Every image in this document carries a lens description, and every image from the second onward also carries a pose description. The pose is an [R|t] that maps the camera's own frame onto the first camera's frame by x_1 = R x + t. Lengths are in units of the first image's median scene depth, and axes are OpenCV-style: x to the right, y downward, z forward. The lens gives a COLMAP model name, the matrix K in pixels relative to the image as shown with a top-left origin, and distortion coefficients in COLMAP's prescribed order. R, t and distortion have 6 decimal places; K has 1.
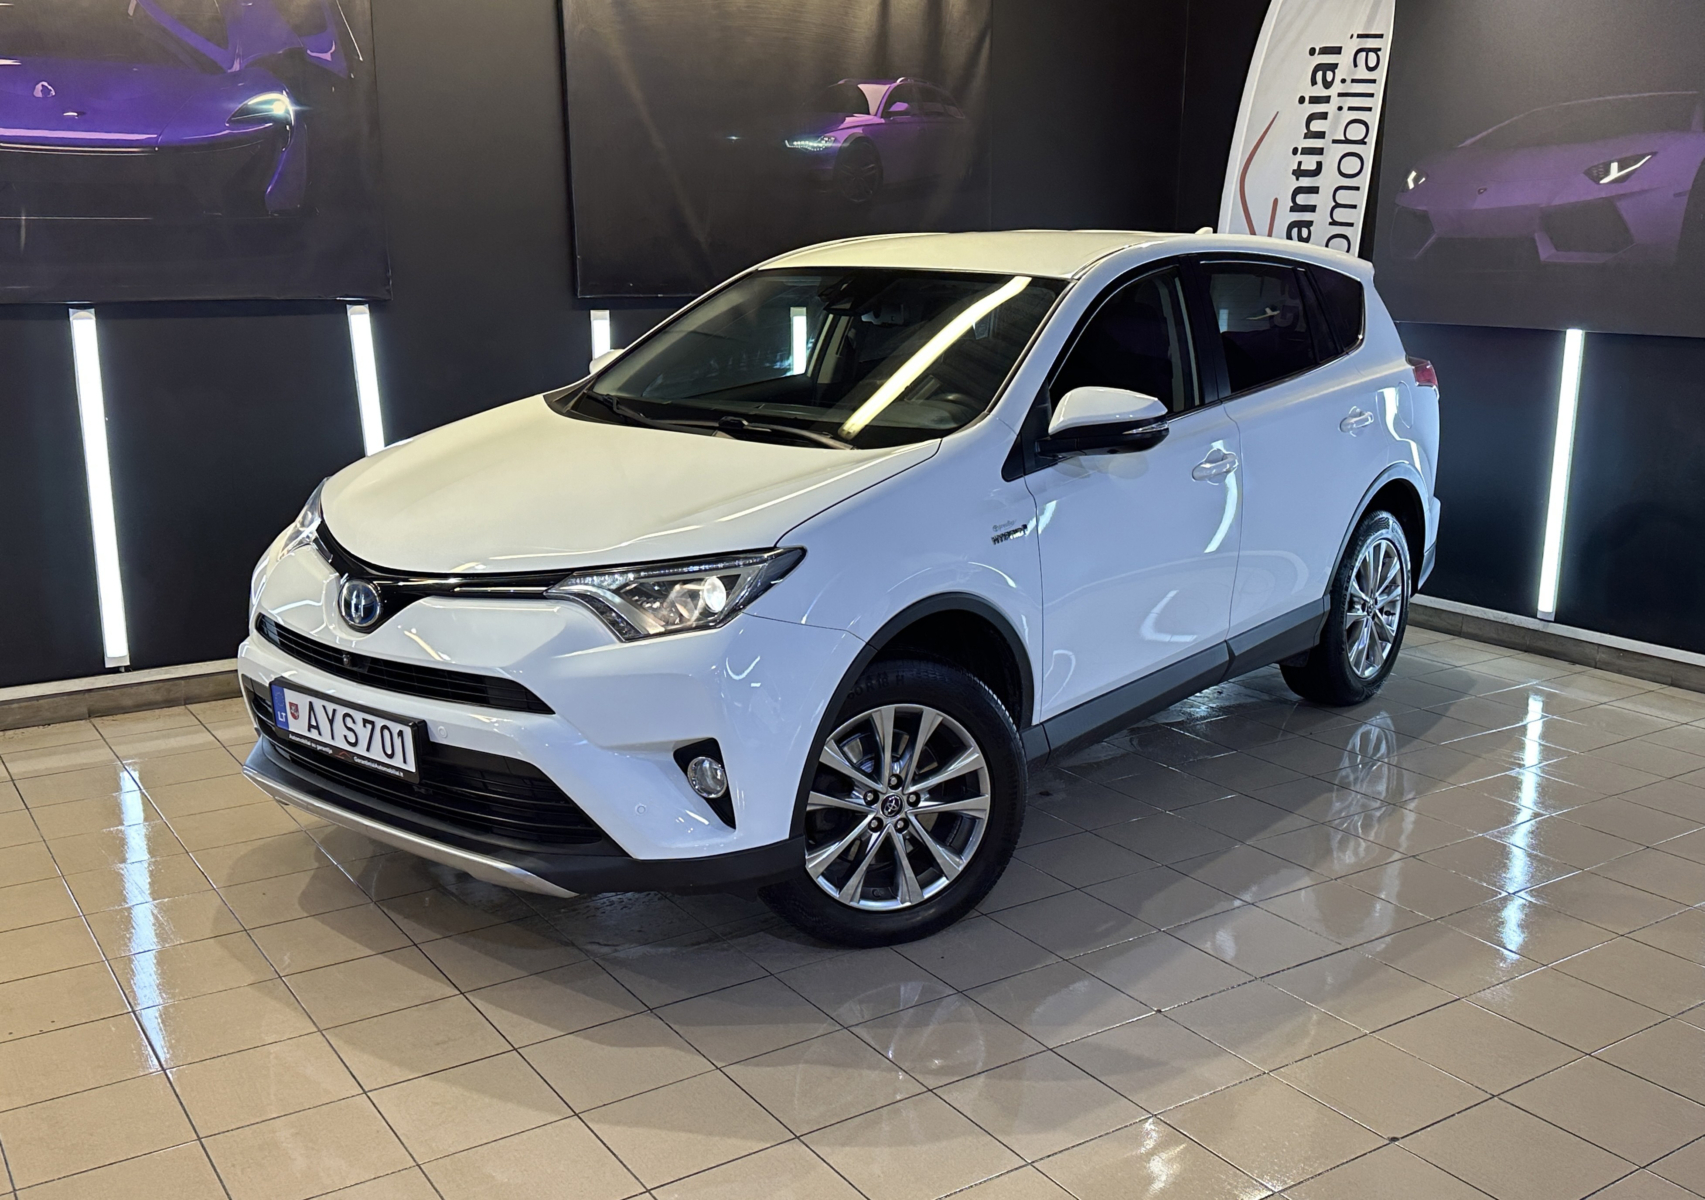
lens RADIAL K [[1657.6, 0, 852.5], [0, 1657.6, 600.0], [0, 0, 1]] dist [-0.012043, 0.011217]
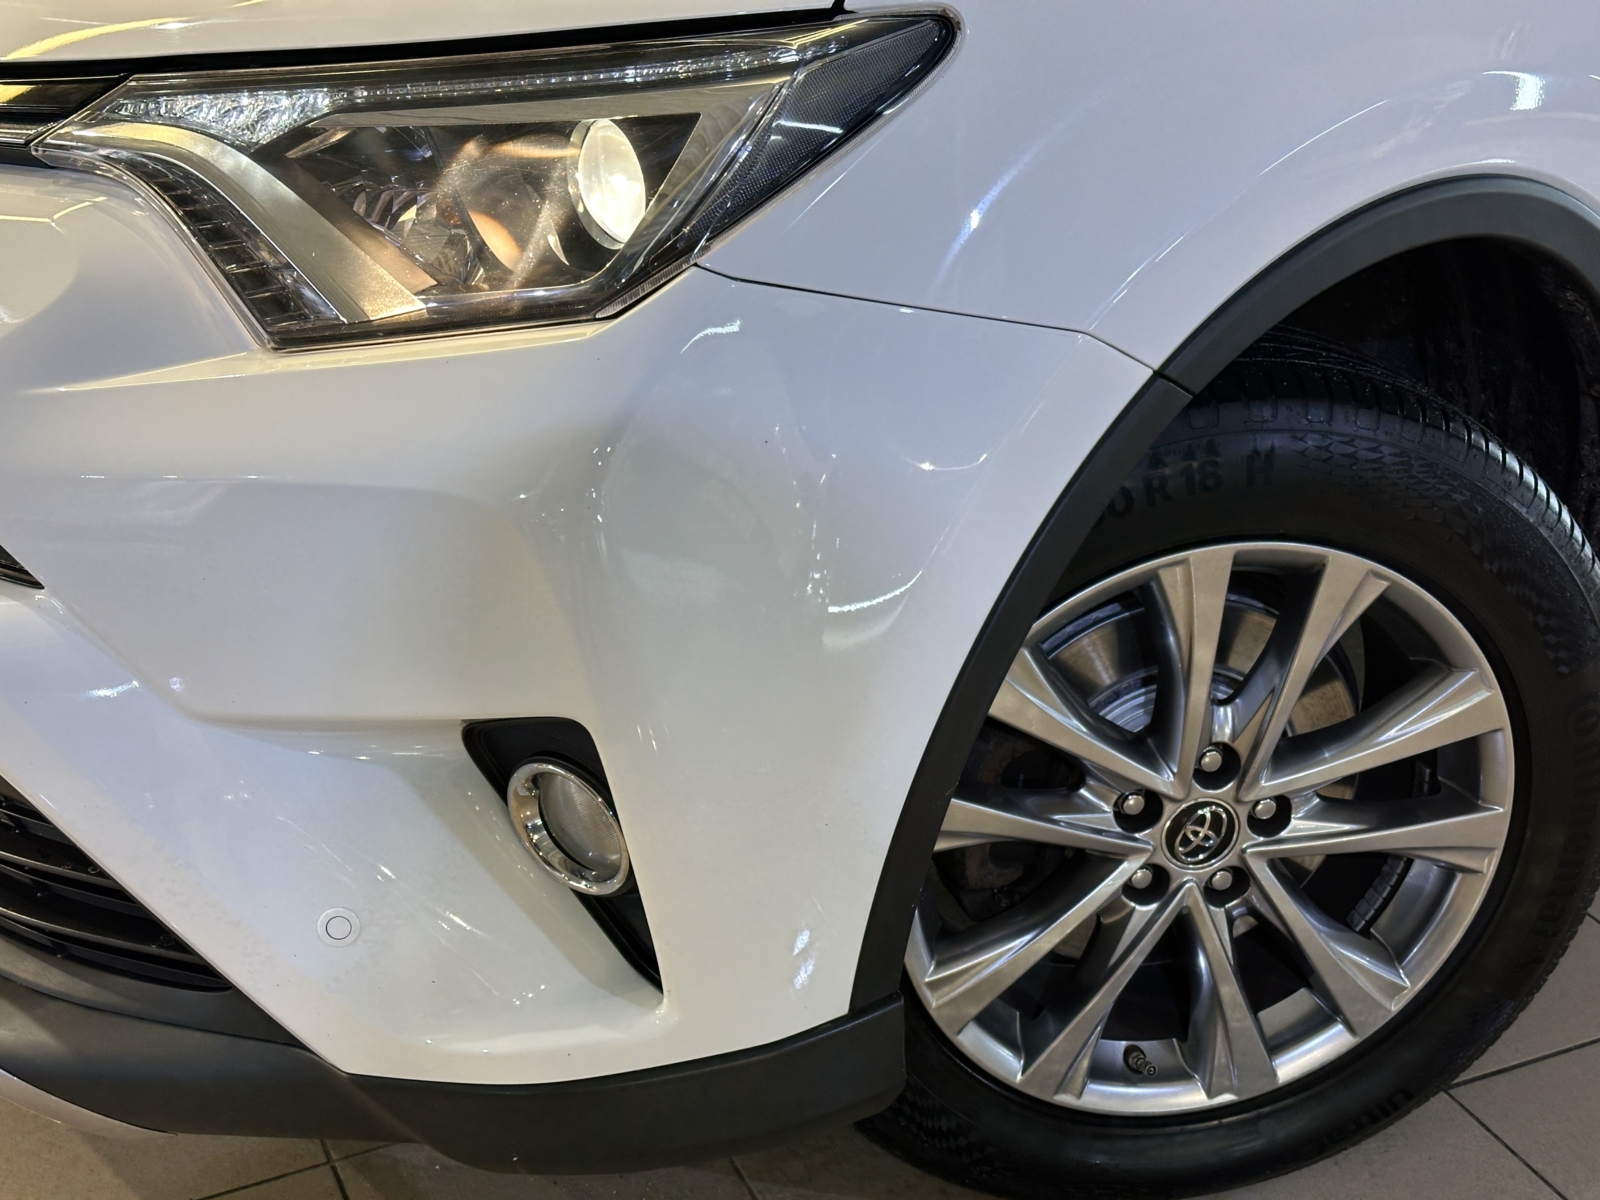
lens RADIAL K [[2184.4, 0, 800.0], [0, 2184.4, 600.0], [0, 0, 1]] dist [0.151848, -0.001292]
pose [[0.987962, 0.067325, -0.139281, 0.002961], [-0.033433, 0.971979, 0.232677, -0.021022], [0.151043, -0.225220, 0.962529, 0.605065]]
